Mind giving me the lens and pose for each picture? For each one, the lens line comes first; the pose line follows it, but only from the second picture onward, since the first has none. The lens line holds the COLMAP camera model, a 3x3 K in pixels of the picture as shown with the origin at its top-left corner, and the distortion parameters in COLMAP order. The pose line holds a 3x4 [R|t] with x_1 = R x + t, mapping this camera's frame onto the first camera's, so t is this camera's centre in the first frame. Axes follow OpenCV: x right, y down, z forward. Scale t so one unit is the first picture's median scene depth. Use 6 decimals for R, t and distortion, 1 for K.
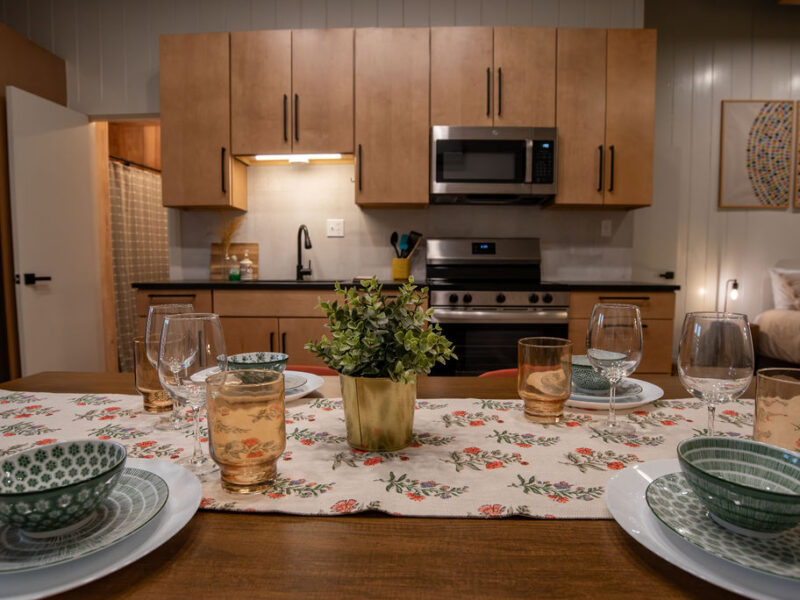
lens RADIAL K [[474.1, 0, 408.1], [0, 474.1, 301.9], [0, 0, 1]] dist [-0.051643, 0.013038]
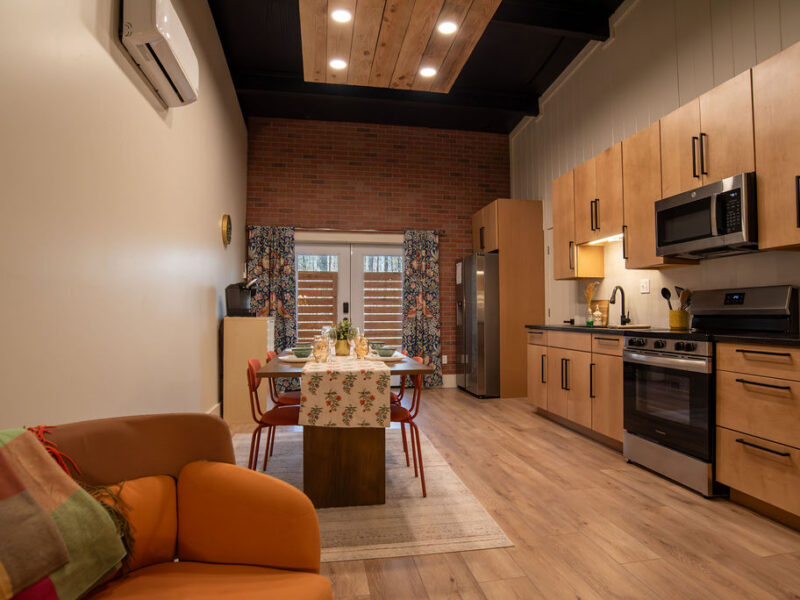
lens RADIAL K [[481.8, 0, 401.5], [0, 481.8, 305.2], [0, 0, 1]] dist [-0.070076, 0.026906]
pose [[0.202019, -0.019497, -0.979188, 0.781109], [-0.076421, 0.996440, -0.035607, -0.008710], [0.976395, 0.082024, 0.199810, 0.096408]]
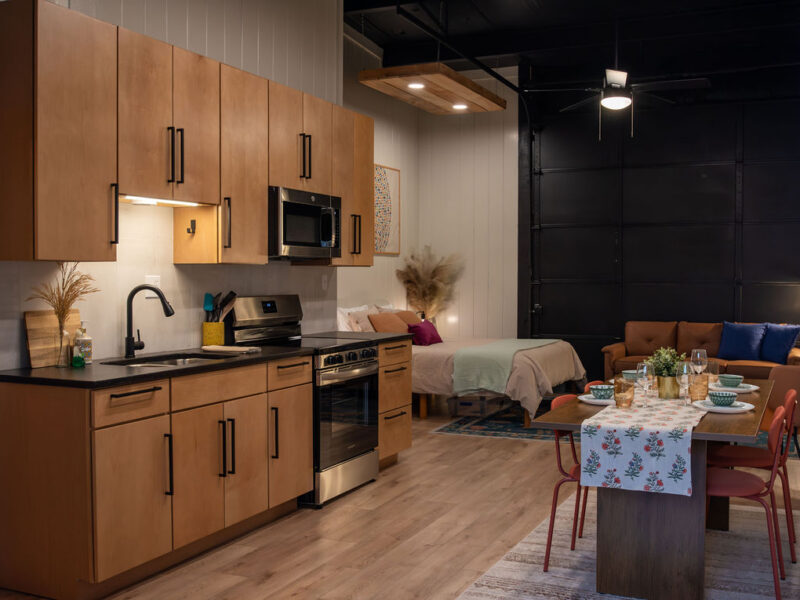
lens RADIAL K [[881.6, 0, 421.8], [0, 881.6, 301.9], [0, 0, 1]] dist [-0.011612, 0.000000]
pose [[0.368676, -0.033065, 0.928970, -1.095074], [0.069344, 0.997561, 0.007986, -0.091384], [-0.926968, 0.061474, 0.370069, 0.045631]]
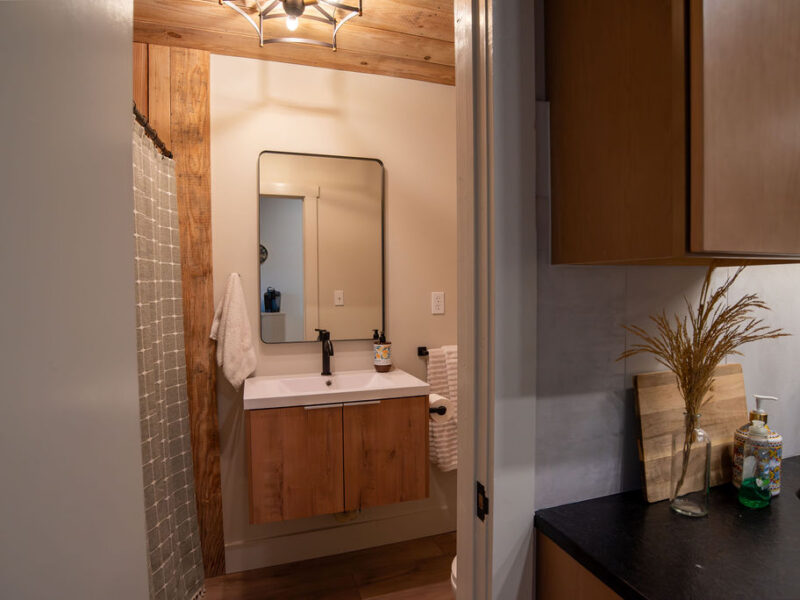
lens RADIAL K [[481.8, 0, 396.4], [0, 481.8, 300.3], [0, 0, 1]] dist [-0.070076, 0.026906]
pose [[0.941235, -0.023289, 0.336948, -0.540087], [0.037190, 0.998700, -0.034860, -0.138263], [-0.335698, 0.045343, 0.940878, 0.634853]]
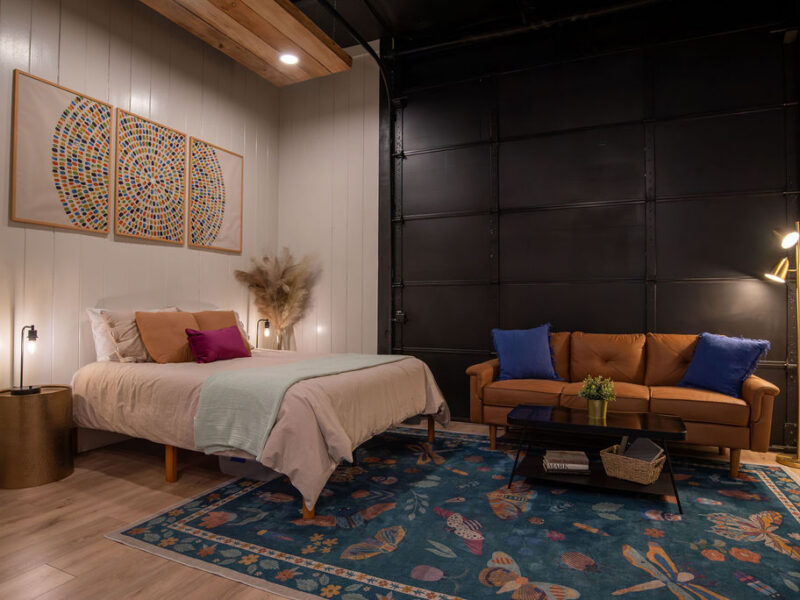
lens RADIAL K [[481.8, 0, 405.6], [0, 481.8, 305.9], [0, 0, 1]] dist [-0.070076, 0.026906]
pose [[0.382086, 0.005926, 0.924108, 0.267376], [0.063628, 0.997438, -0.032704, -0.018207], [-0.921934, 0.071295, 0.380730, 0.214090]]
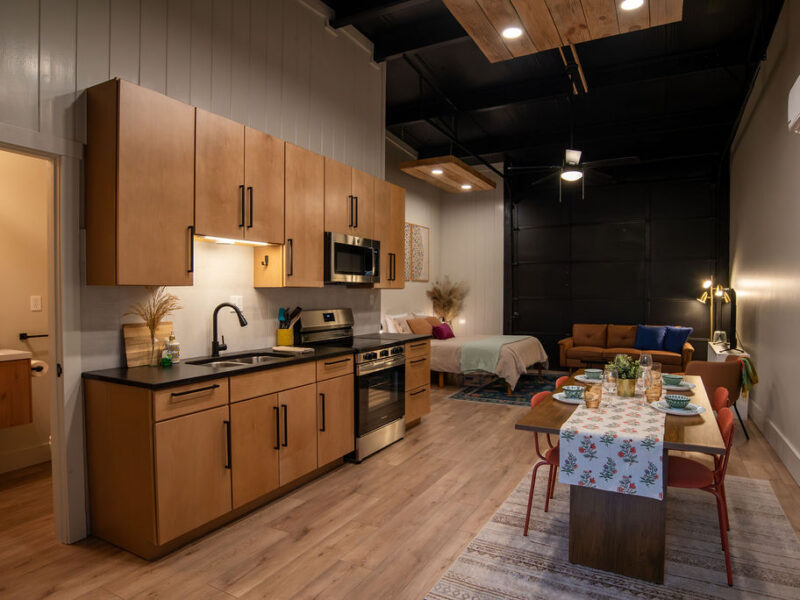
lens RADIAL K [[481.8, 0, 417.6], [0, 481.8, 303.1], [0, 0, 1]] dist [-0.070076, 0.026906]
pose [[0.430473, -0.024125, 0.902281, -0.780917], [0.067030, 0.997737, -0.005302, -0.102045], [-0.900111, 0.062762, 0.431116, 0.133658]]
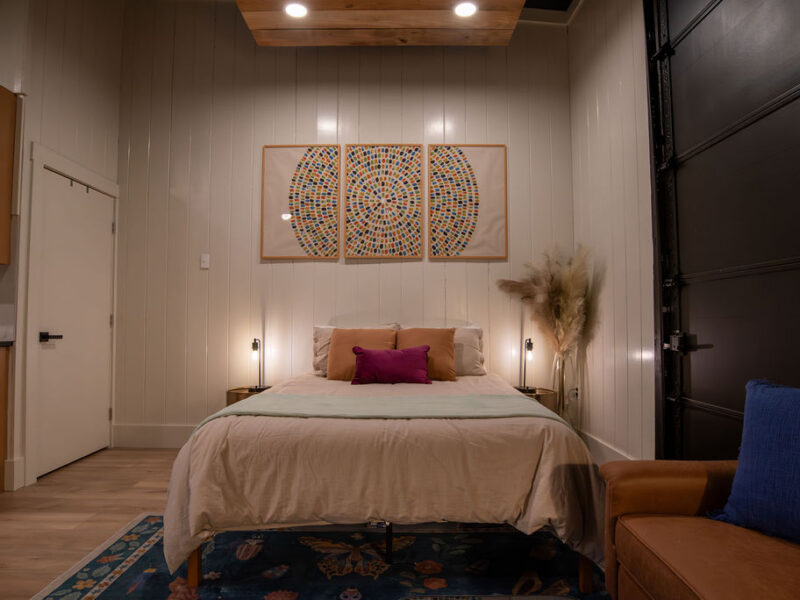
lens RADIAL K [[481.8, 0, 400.3], [0, 481.8, 303.0], [0, 0, 1]] dist [-0.070076, 0.026906]
pose [[0.999373, 0.002860, 0.035281, 0.931228], [0.001057, 0.993873, -0.110522, -0.013474], [-0.035381, 0.110490, 0.993247, 0.066634]]
